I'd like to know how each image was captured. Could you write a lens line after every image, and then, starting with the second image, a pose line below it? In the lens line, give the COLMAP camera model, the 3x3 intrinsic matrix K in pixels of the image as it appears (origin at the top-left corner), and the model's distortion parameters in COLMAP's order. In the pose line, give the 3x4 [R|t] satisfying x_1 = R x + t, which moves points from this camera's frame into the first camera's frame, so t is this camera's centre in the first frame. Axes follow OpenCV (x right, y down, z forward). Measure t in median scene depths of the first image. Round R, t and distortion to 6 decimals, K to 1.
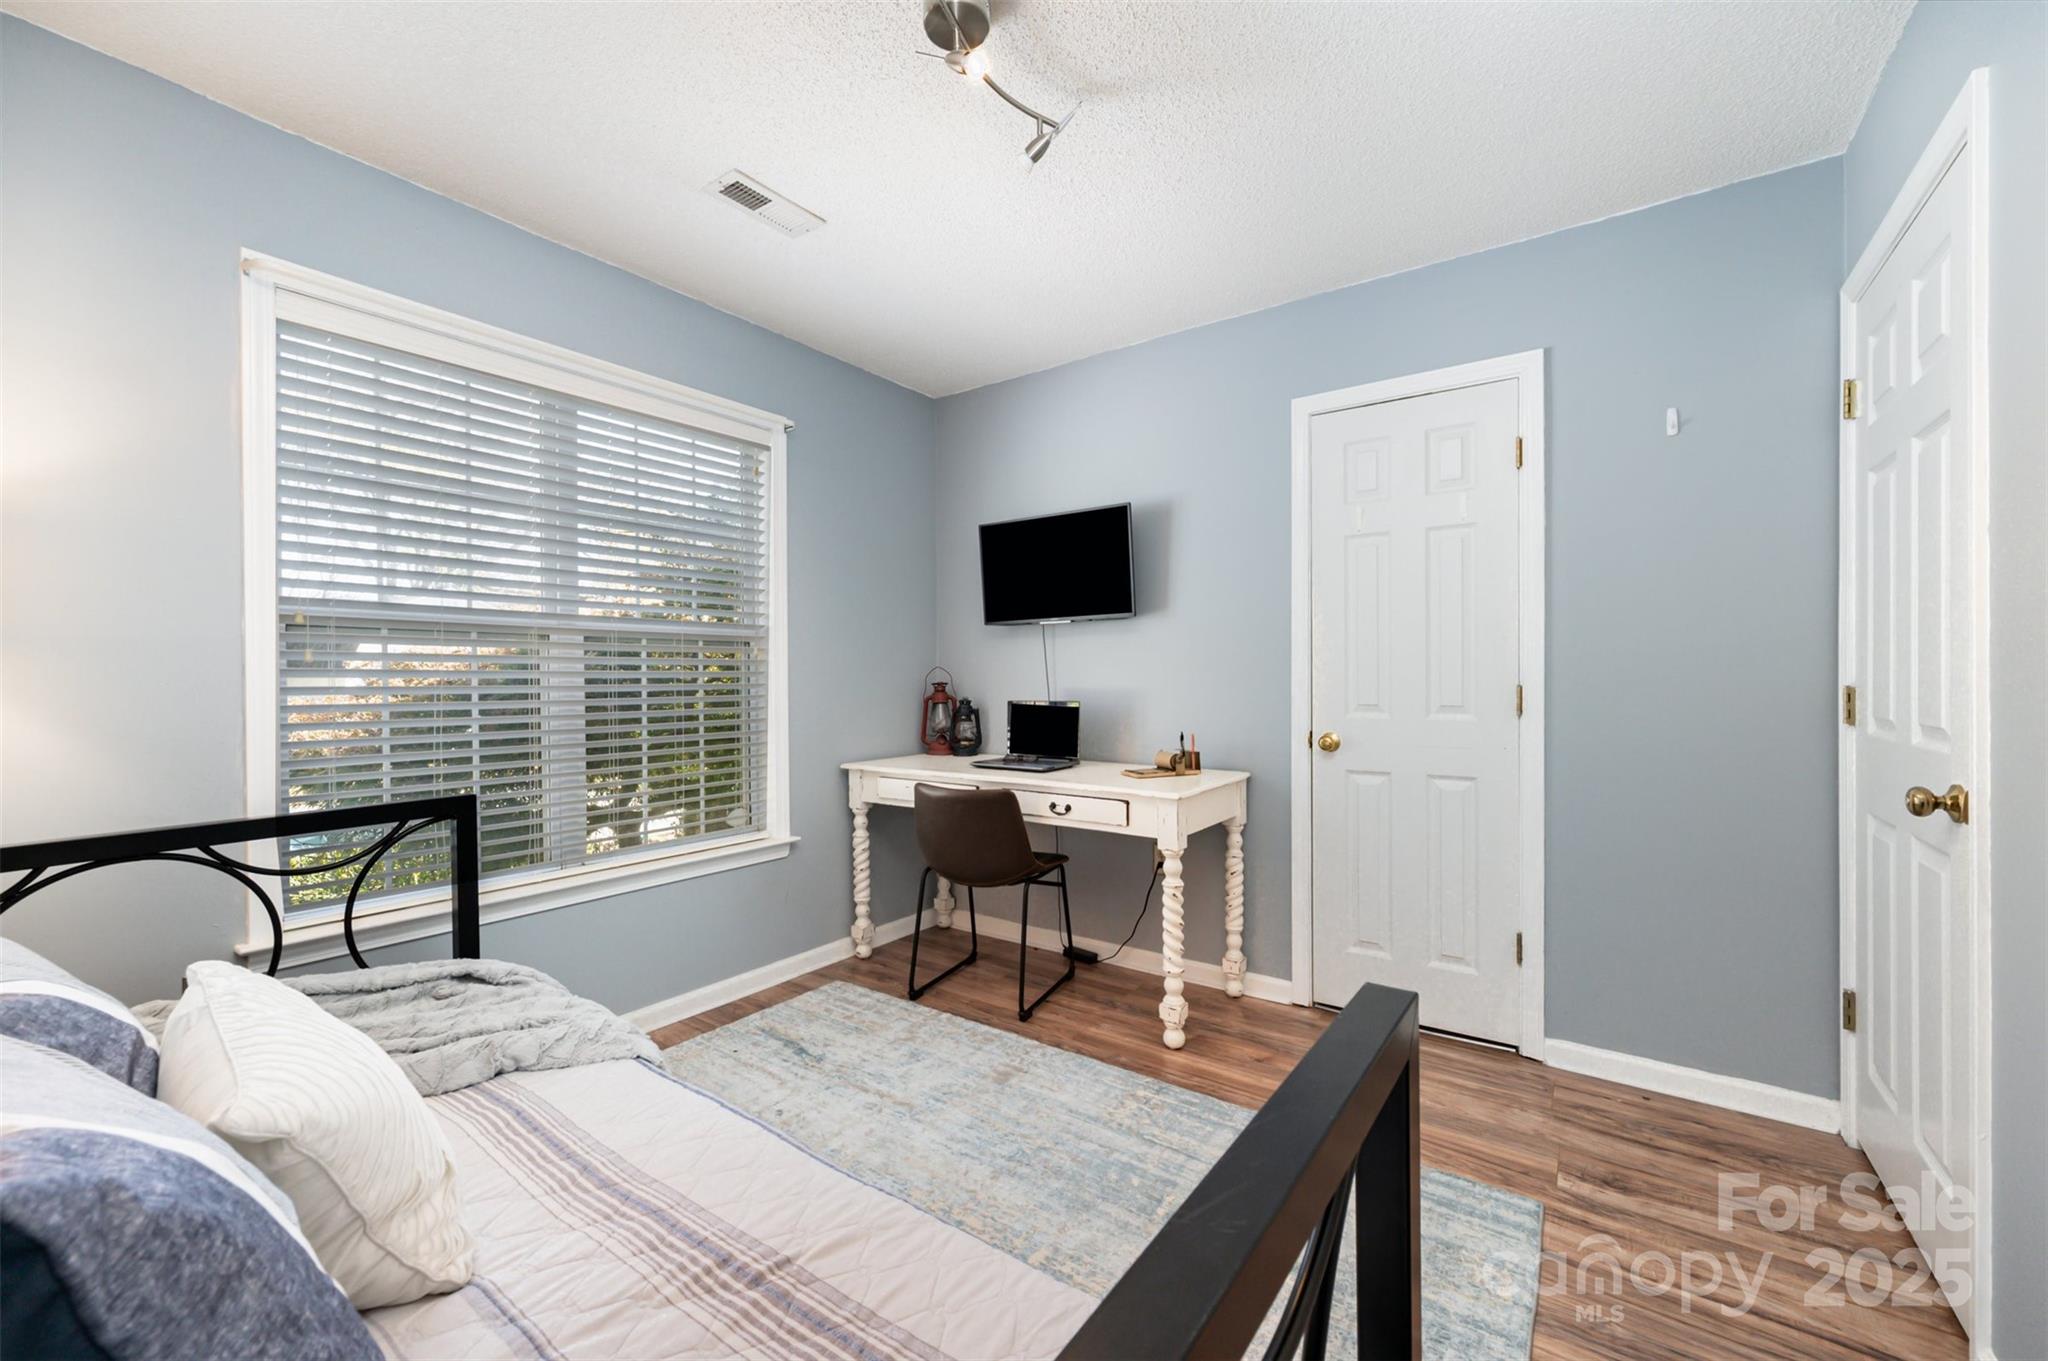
lens RADIAL K [[820.4, 0, 1024.0], [0, 820.4, 680.5], [0, 0, 1]] dist [0.001305, -0.000092]
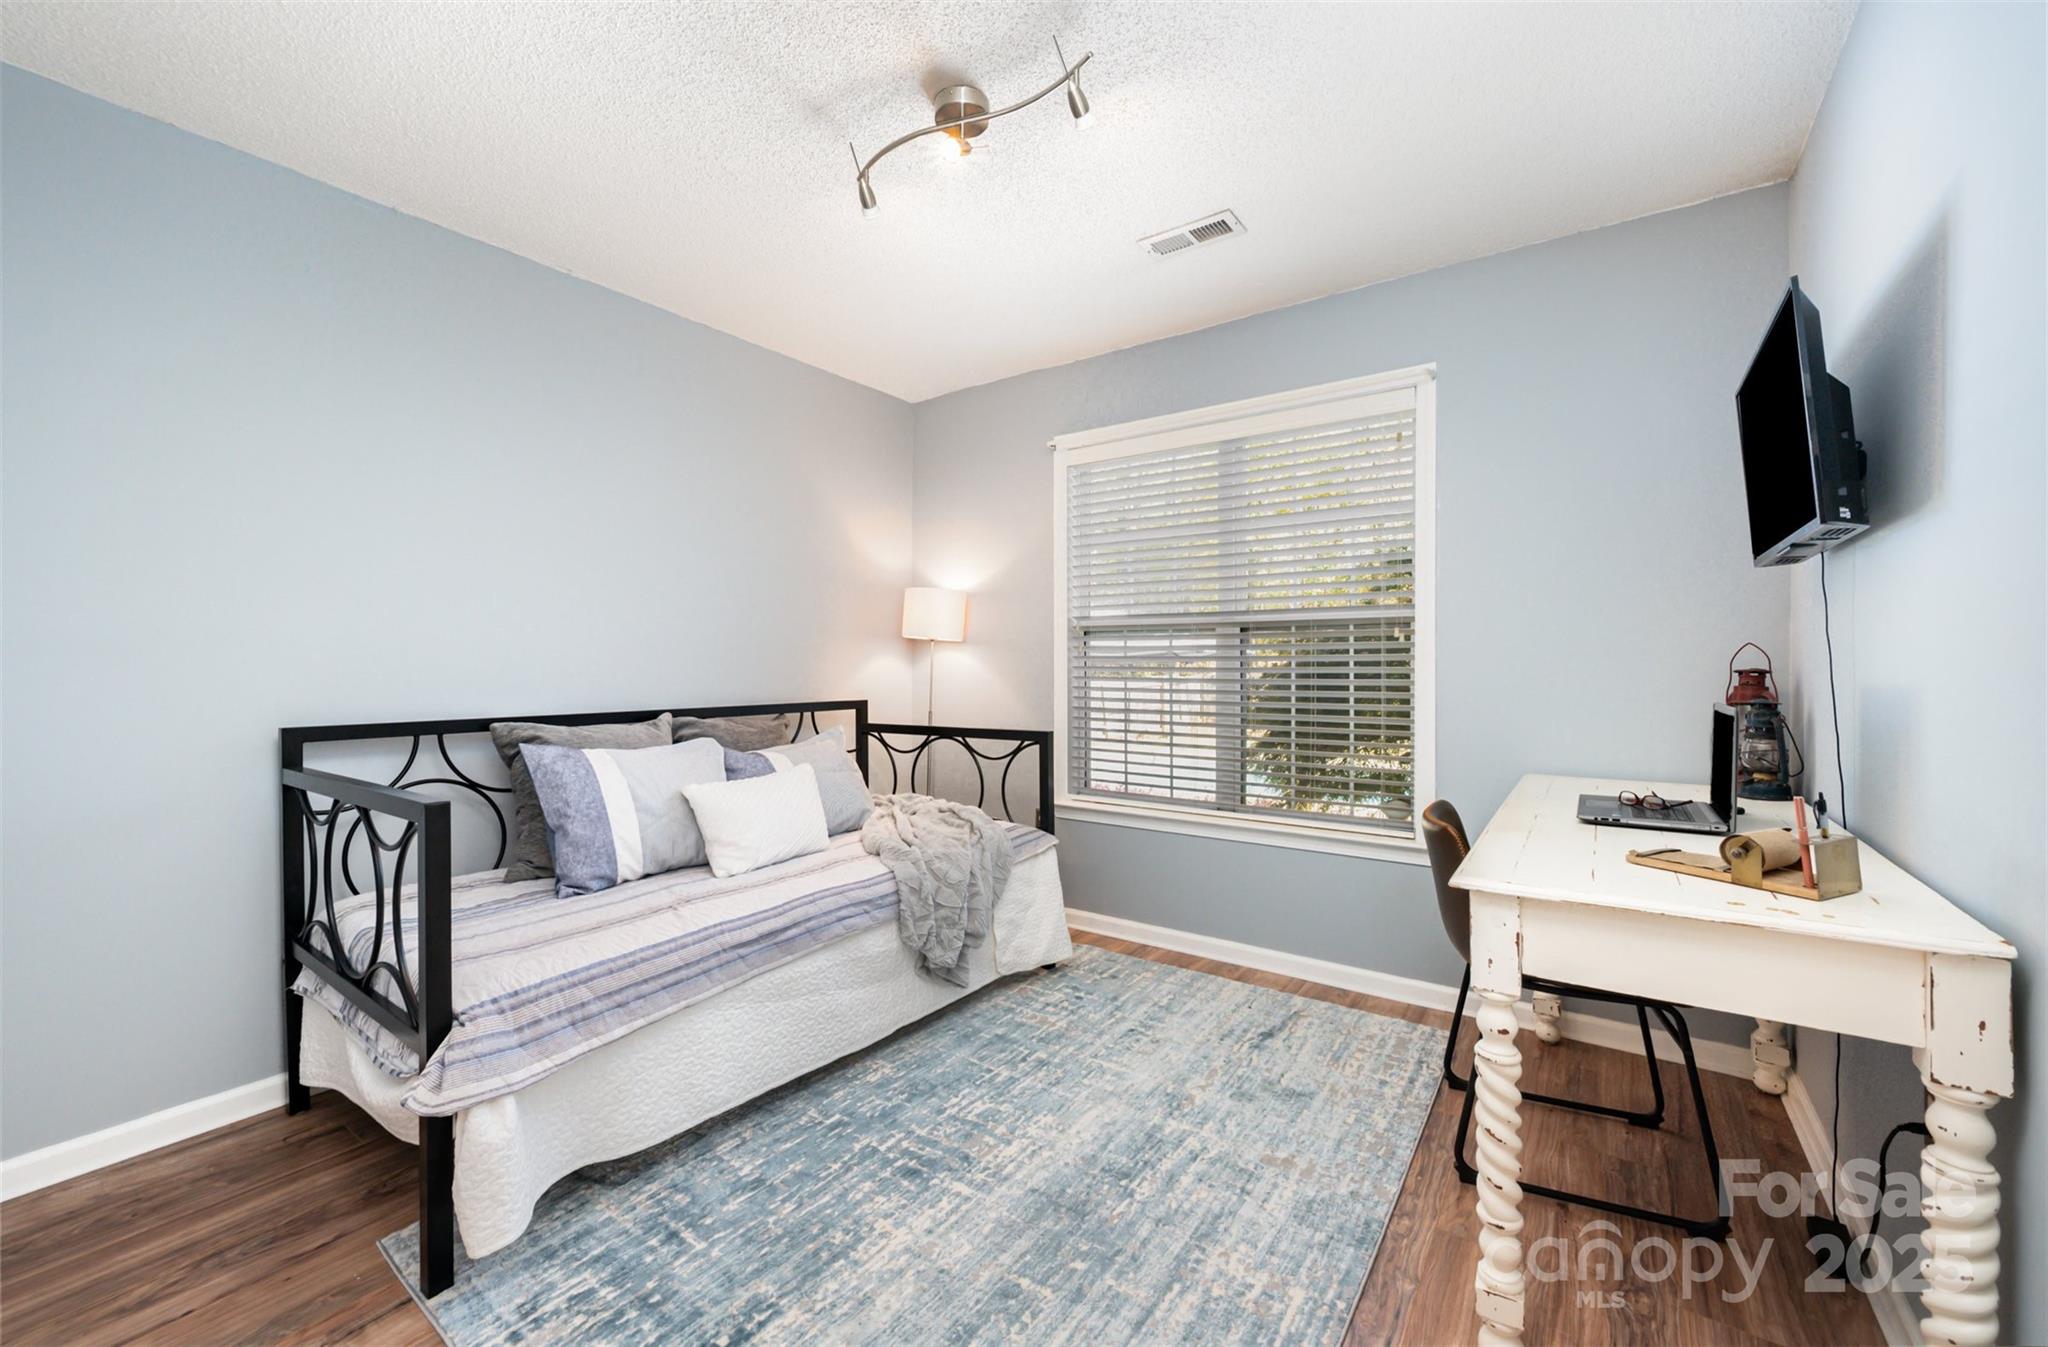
lens RADIAL K [[801.9, 0, 1024.0], [0, 801.9, 673.5], [0, 0, 1]] dist [0.000577, 0.000028]
pose [[-0.004111, 0.009641, -0.999945, 0.631978], [-0.006771, 0.999930, 0.009668, 0.004776], [0.999969, 0.006811, -0.004046, 0.638781]]
